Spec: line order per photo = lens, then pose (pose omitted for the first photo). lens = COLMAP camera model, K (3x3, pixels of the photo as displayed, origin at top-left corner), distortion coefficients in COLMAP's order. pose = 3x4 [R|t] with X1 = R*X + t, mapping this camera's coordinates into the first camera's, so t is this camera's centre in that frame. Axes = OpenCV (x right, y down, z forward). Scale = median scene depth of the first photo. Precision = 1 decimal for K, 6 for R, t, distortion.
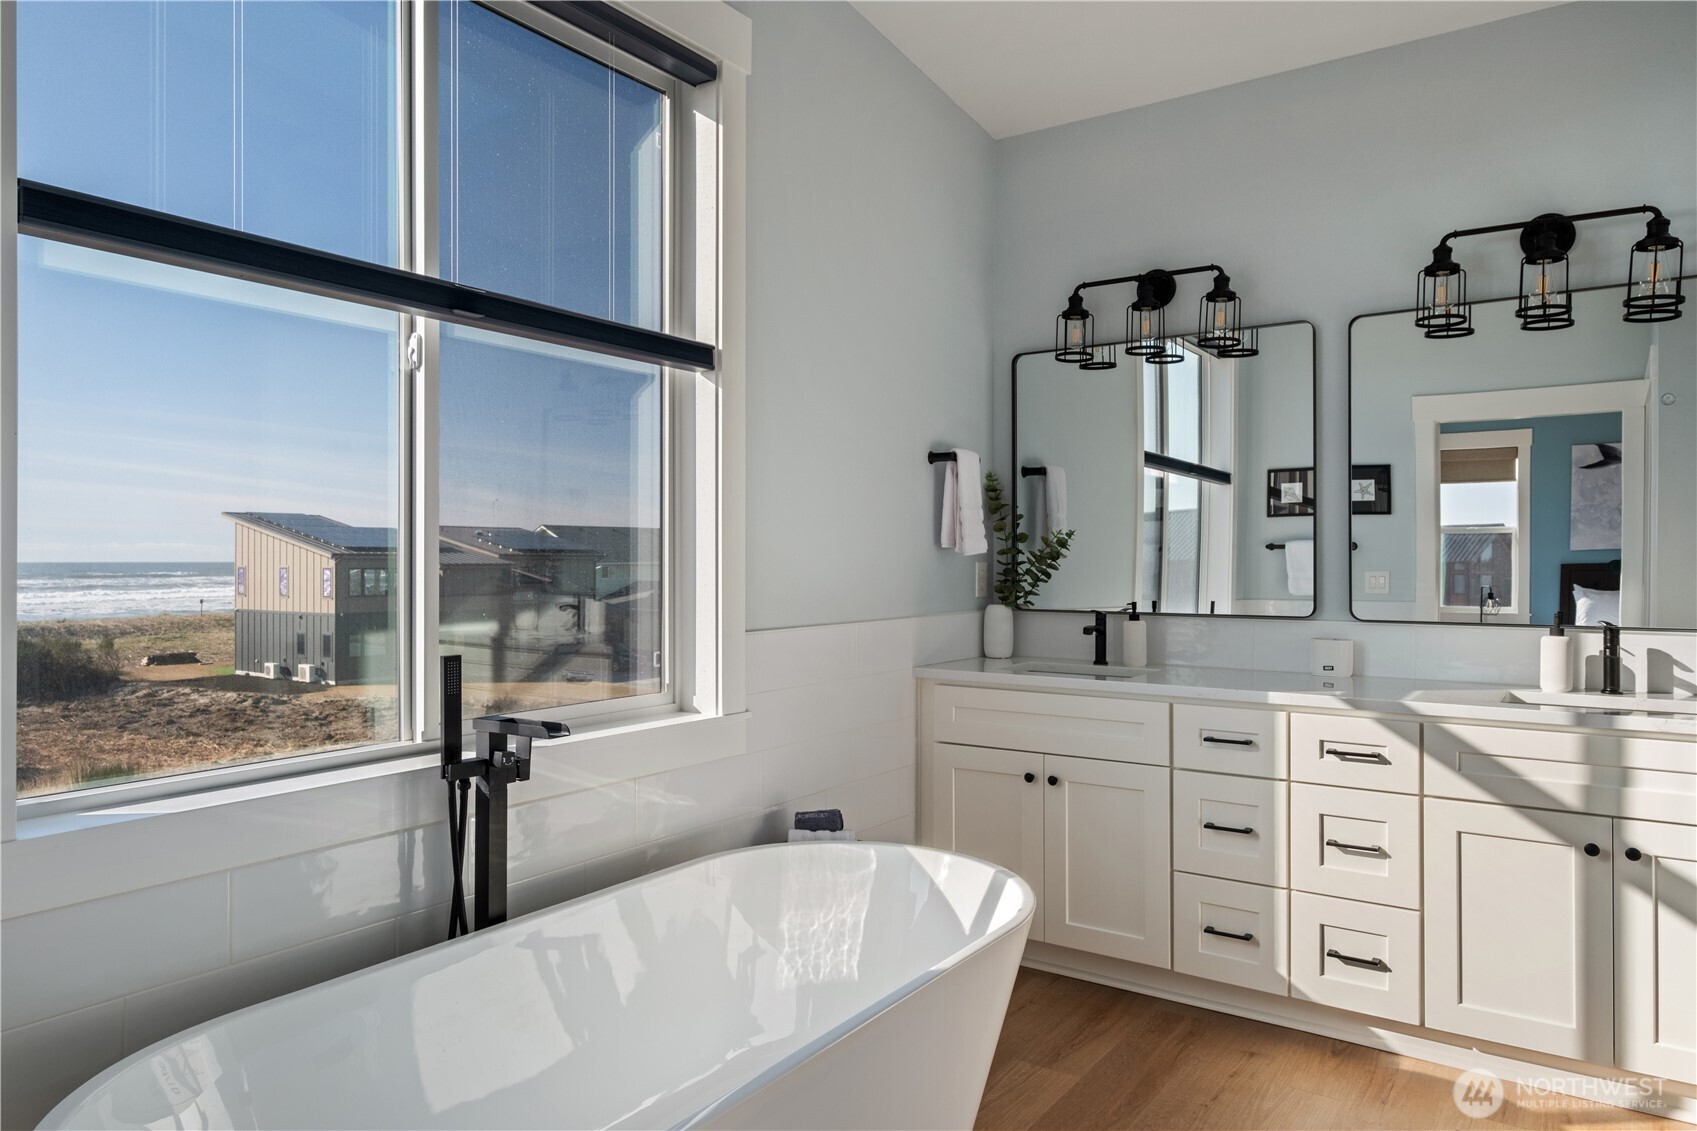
lens RADIAL K [[1098.0, 0, 848.1], [0, 1098.0, 557.9], [0, 0, 1]] dist [-0.001348, 0.000920]
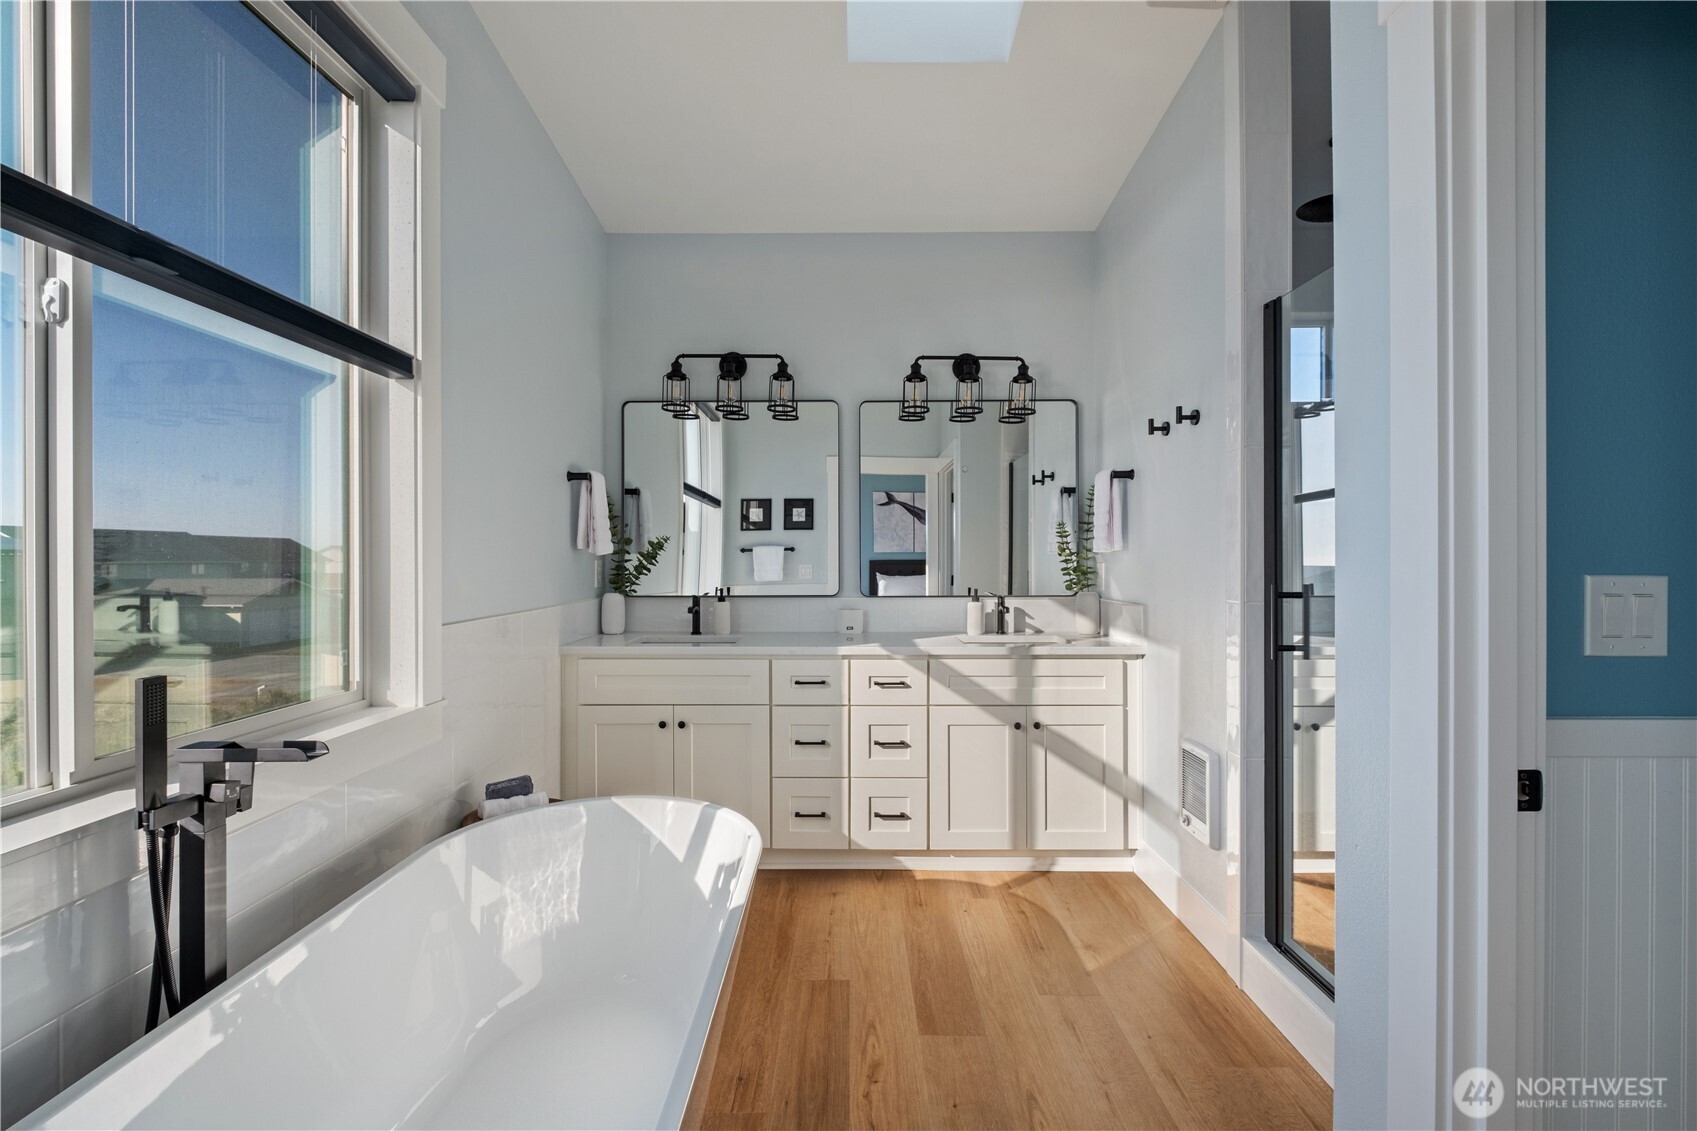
lens RADIAL K [[731.7, 0, 843.3], [0, 731.7, 560.4], [0, 0, 1]] dist [-0.000297, -0.003310]
pose [[0.826780, -0.004865, 0.562504, -0.169693], [0.002243, 0.999983, 0.005352, 0.000016], [-0.562521, -0.003163, 0.826777, 0.183431]]
